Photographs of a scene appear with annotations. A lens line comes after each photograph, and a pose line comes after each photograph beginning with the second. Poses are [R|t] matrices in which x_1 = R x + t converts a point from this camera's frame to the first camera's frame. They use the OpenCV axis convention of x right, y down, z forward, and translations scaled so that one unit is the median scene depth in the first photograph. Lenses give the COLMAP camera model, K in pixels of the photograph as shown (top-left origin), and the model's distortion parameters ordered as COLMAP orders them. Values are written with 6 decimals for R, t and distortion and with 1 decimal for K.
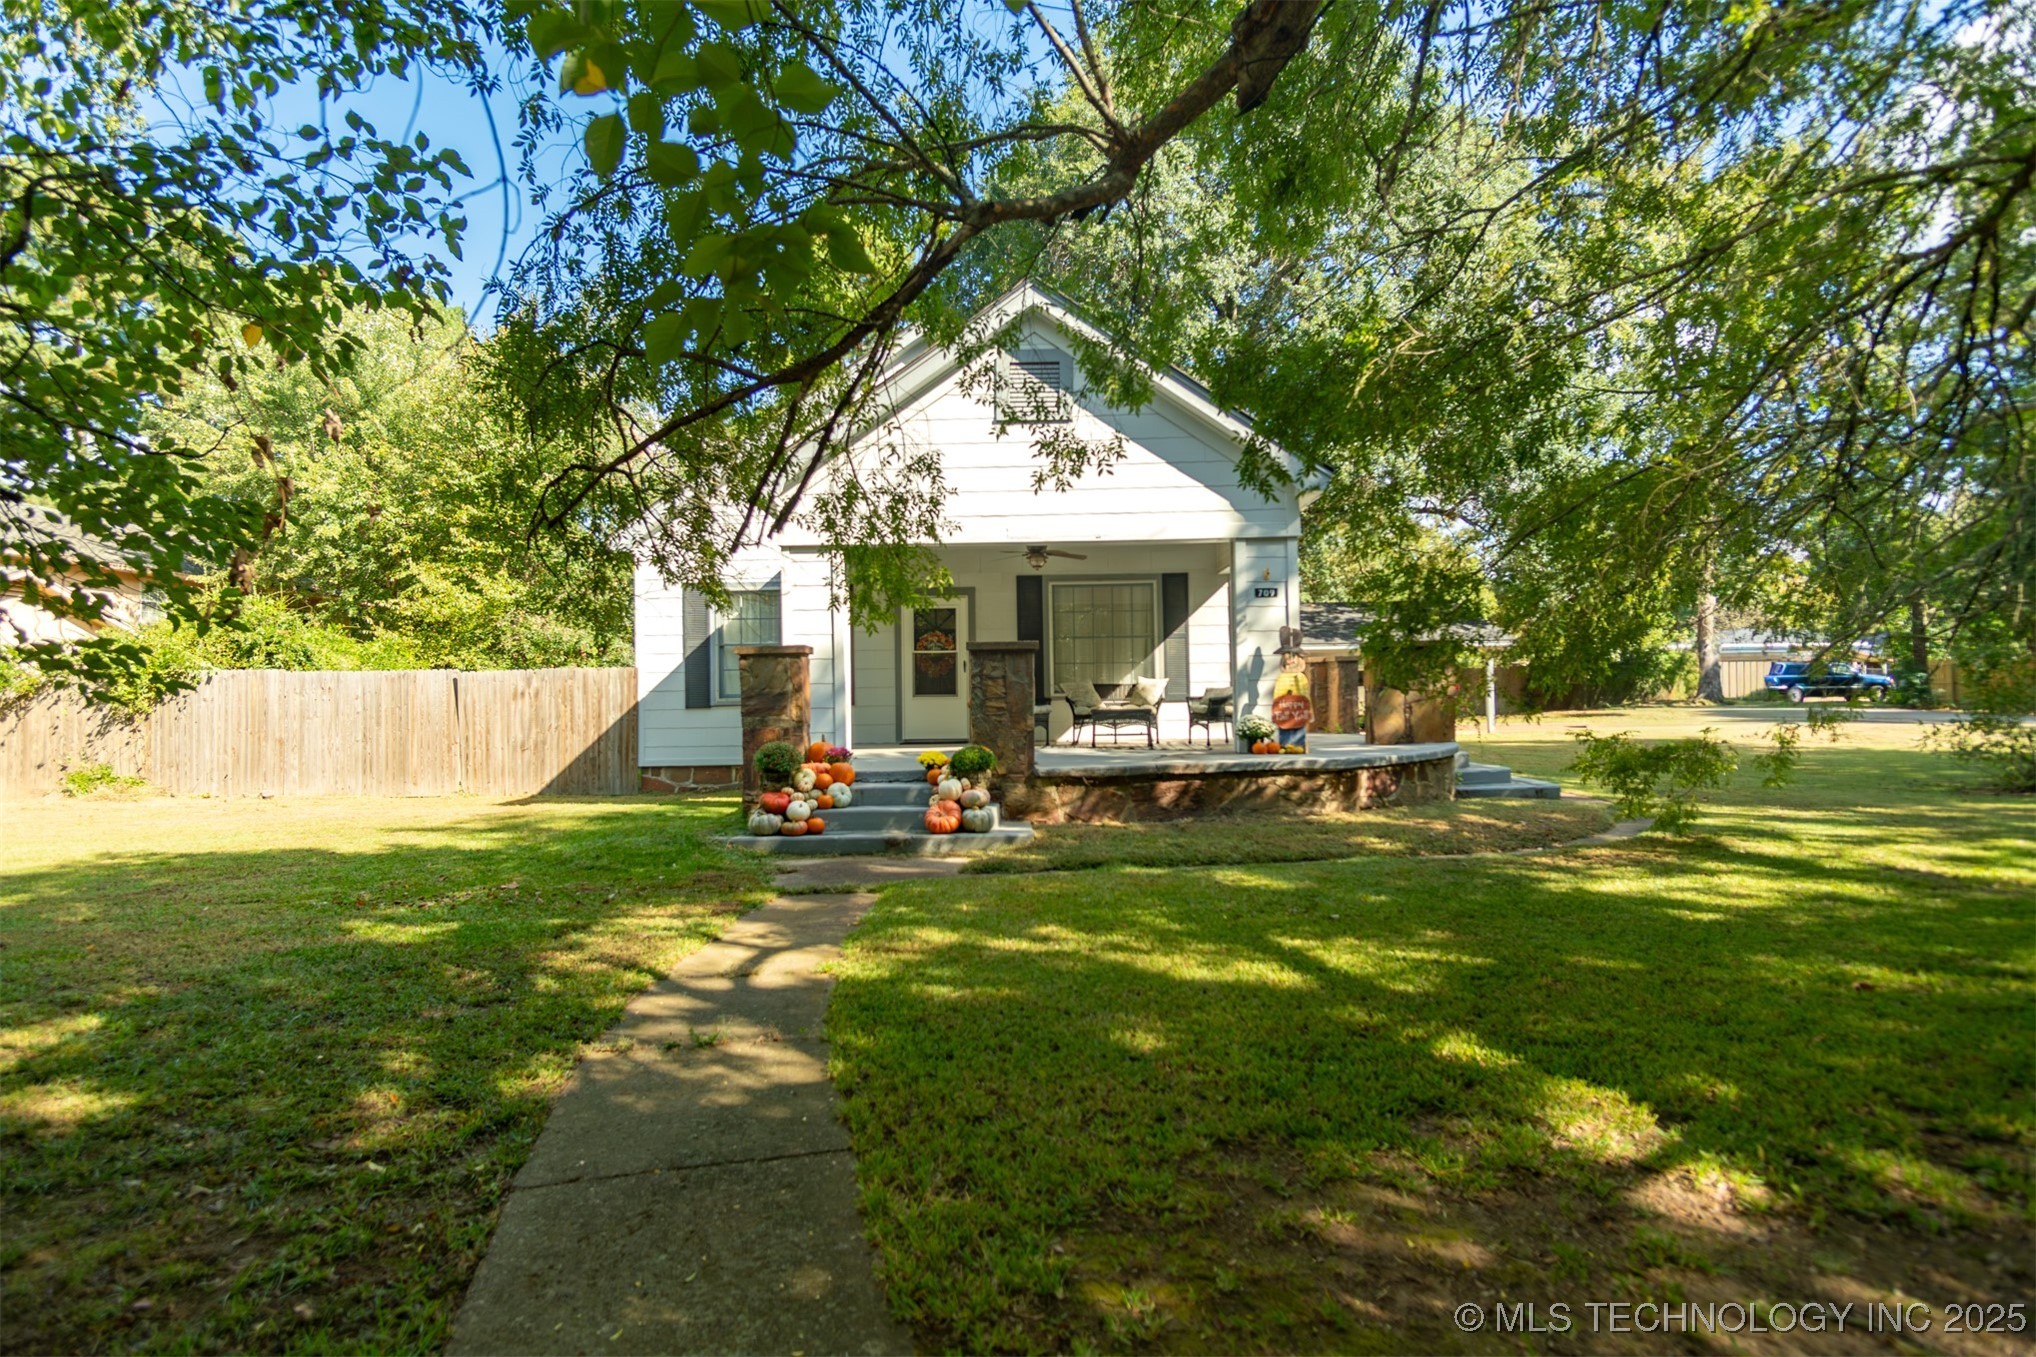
lens RADIAL K [[1082.5, 0, 1018.0], [0, 1082.5, 678.5], [0, 0, 1]] dist [0.005354, 0.001673]
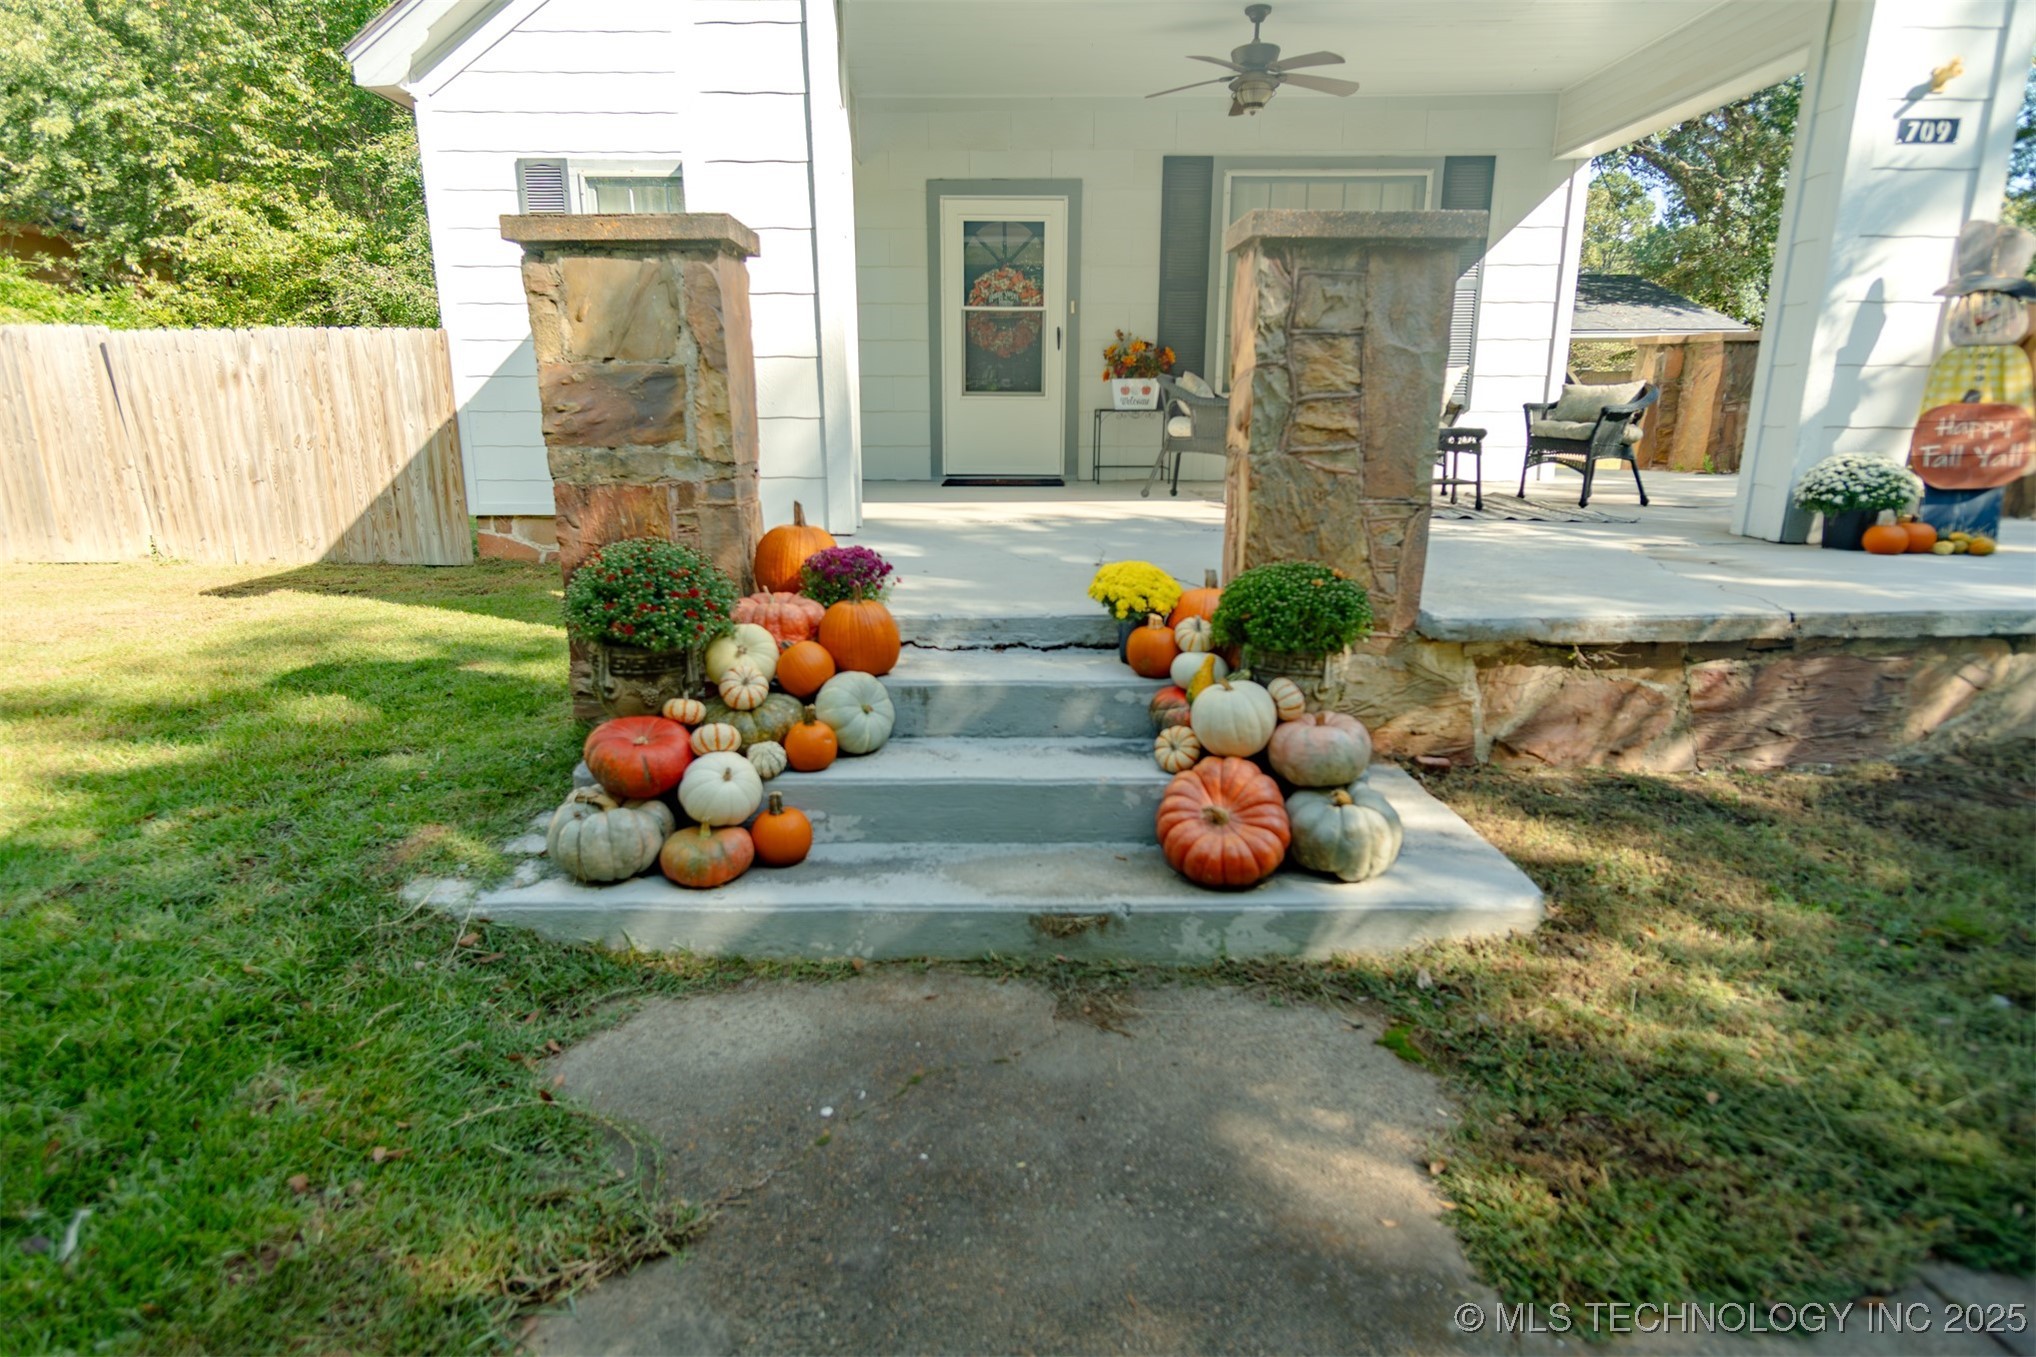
lens RADIAL K [[1082.5, 0, 1018.0], [0, 1082.5, 678.5], [0, 0, 1]] dist [0.005354, 0.001673]
pose [[0.999733, 0.012459, 0.019475, -0.083313], [-0.017185, 0.963962, 0.265485, 0.009639], [-0.015465, -0.265749, 0.963918, 0.469856]]
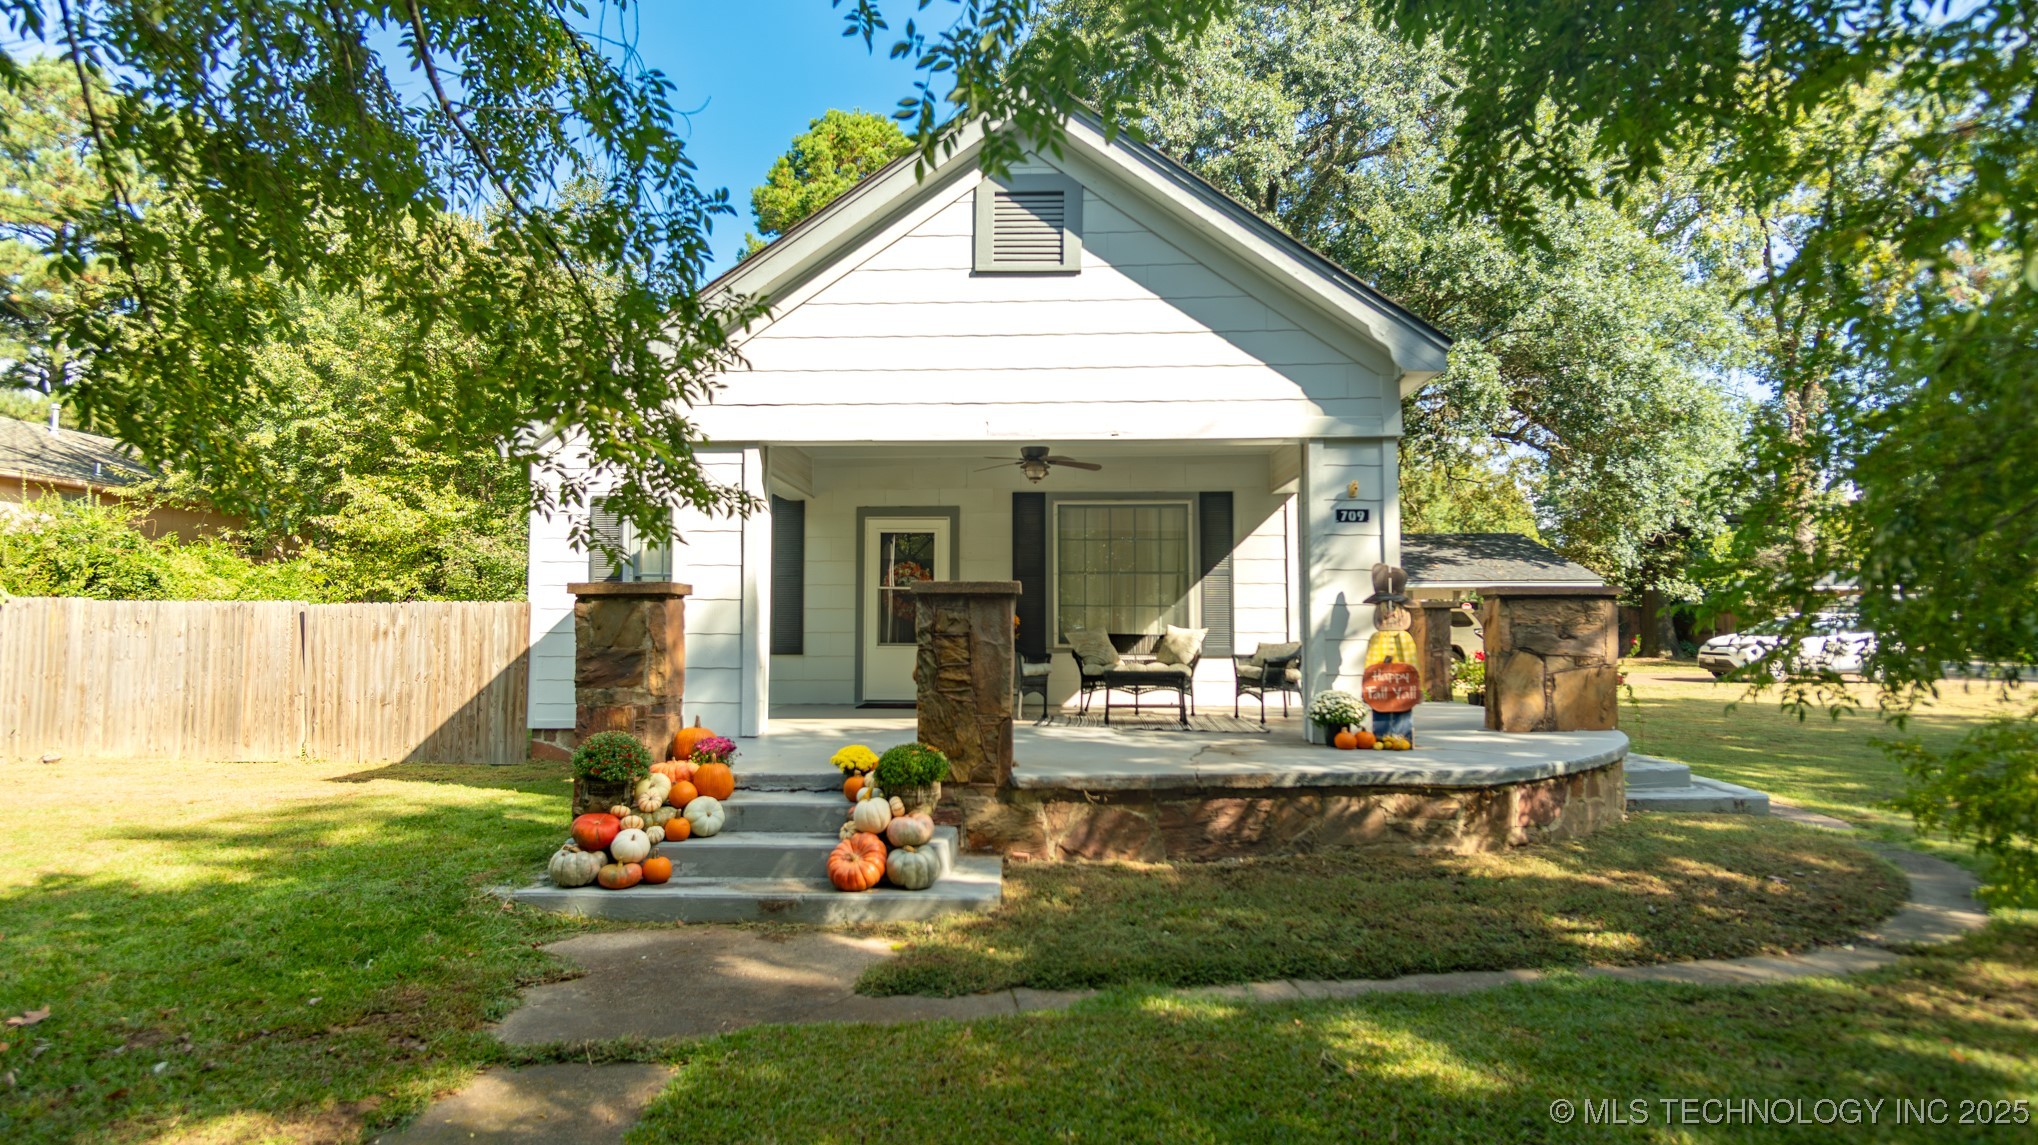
lens RADIAL K [[1079.1, 0, 1019.0], [0, 1079.1, 572.5], [0, 0, 1]] dist [0.005620, 0.001048]
pose [[0.999648, 0.015374, -0.021607, 0.022514], [-0.016064, 0.999354, -0.032155, -0.013263], [0.021099, 0.032491, 0.999249, 0.239795]]
